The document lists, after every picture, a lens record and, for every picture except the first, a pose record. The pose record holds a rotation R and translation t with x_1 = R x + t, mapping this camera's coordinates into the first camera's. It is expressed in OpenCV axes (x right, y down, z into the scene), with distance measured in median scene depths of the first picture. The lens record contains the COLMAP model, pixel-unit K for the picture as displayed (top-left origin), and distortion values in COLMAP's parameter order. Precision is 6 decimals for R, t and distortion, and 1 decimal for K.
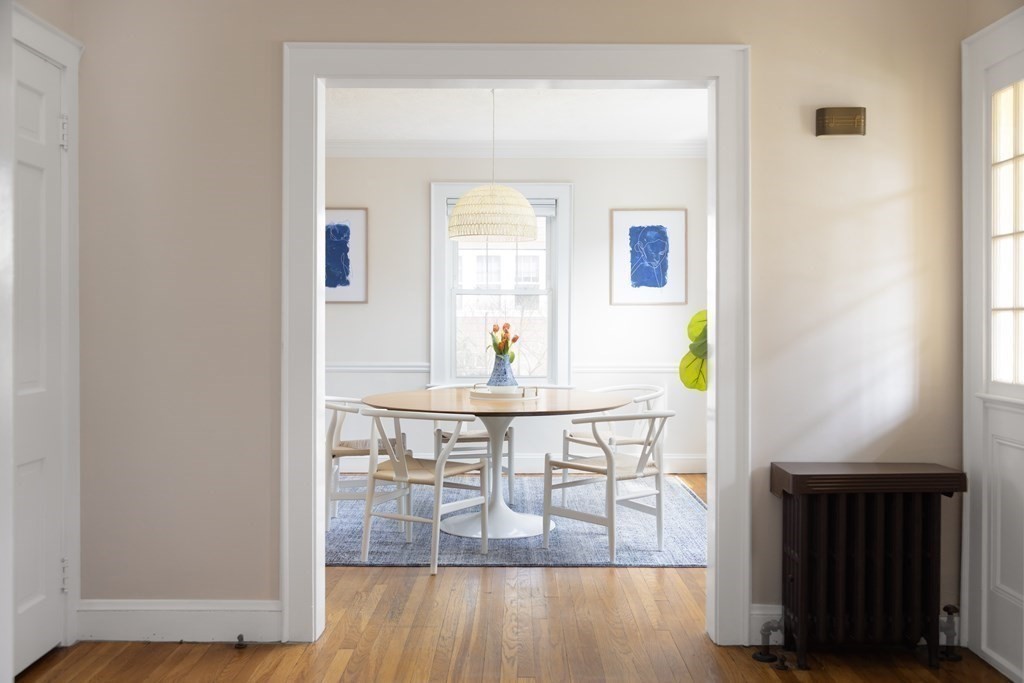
lens RADIAL K [[960.9, 0, 511.0], [0, 960.9, 338.3], [0, 0, 1]] dist [-0.000174, 0.000000]
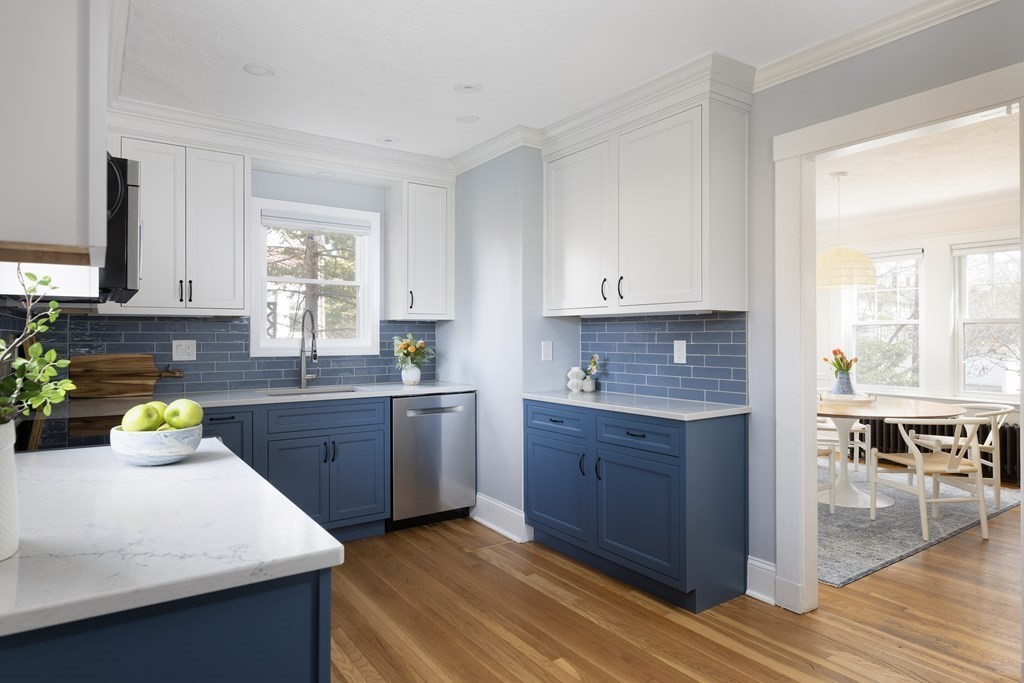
lens RADIAL K [[611.6, 0, 512.6], [0, 611.6, 333.6], [0, 0, 1]] dist [-0.005532, -0.001159]
pose [[0.815755, -0.002837, 0.578391, -0.694608], [0.015472, 0.999737, -0.016916, -0.022652], [-0.578191, 0.022748, 0.815584, 0.425538]]
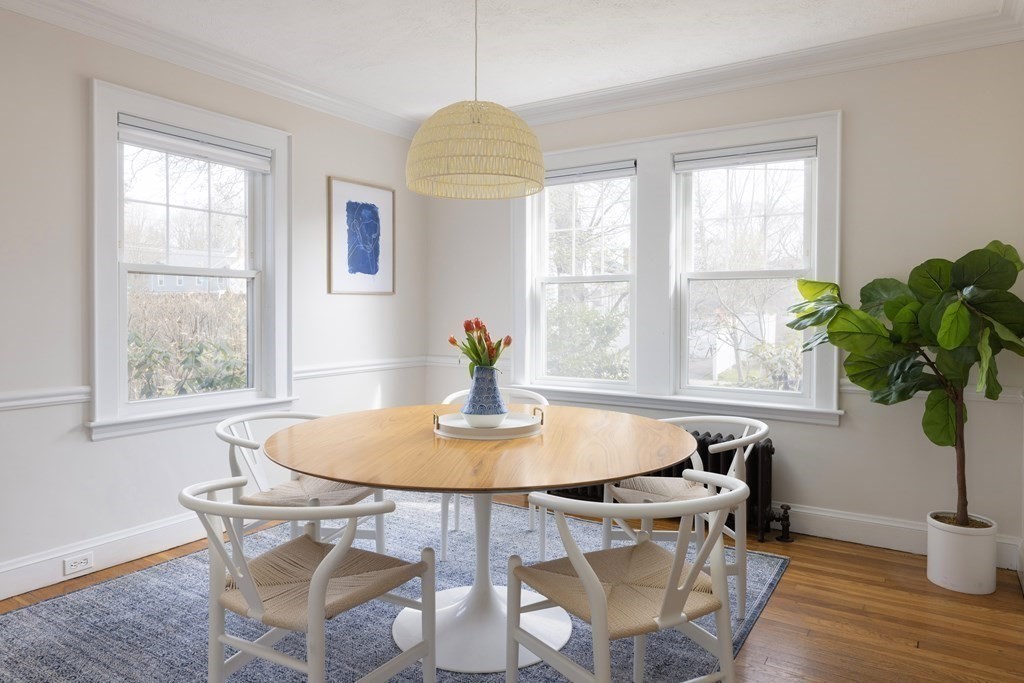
lens RADIAL K [[657.3, 0, 520.1], [0, 657.3, 321.8], [0, 0, 1]] dist [0.007845, 0.000003]
pose [[0.530837, -0.019306, 0.847254, -0.287435], [0.020174, 0.999745, 0.010141, -0.012905], [-0.847234, 0.011709, 0.531091, 0.564694]]
